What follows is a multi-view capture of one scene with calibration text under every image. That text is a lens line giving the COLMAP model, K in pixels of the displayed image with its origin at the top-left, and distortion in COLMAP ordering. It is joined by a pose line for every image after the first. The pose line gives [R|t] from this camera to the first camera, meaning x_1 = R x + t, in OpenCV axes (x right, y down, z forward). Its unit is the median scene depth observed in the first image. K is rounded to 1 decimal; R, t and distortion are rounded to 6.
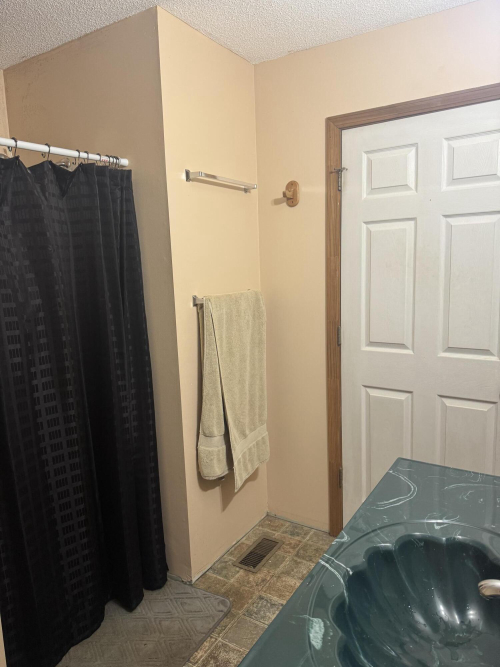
lens RADIAL K [[470.4, 0, 252.5], [0, 470.4, 333.7], [0, 0, 1]] dist [-0.000441, -0.020270]
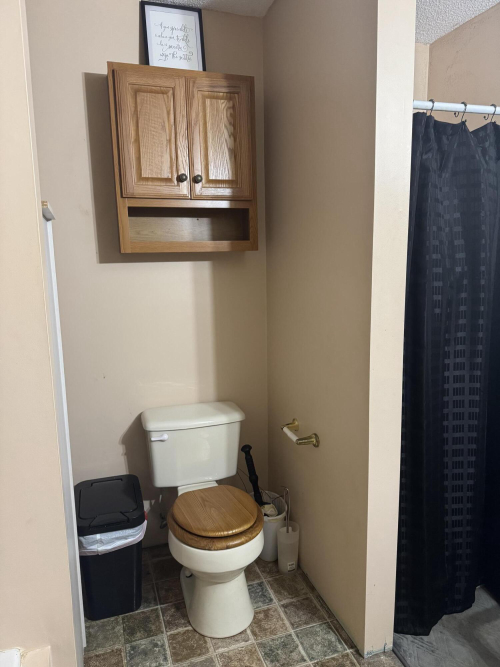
lens RADIAL K [[470.4, 0, 251.5], [0, 470.4, 333.7], [0, 0, 1]] dist [-0.000441, -0.020270]
pose [[0.769178, 0.123281, -0.627030, -0.161378], [-0.099159, 0.992356, 0.073469, 0.039986], [0.631294, 0.005665, 0.775523, -0.053172]]
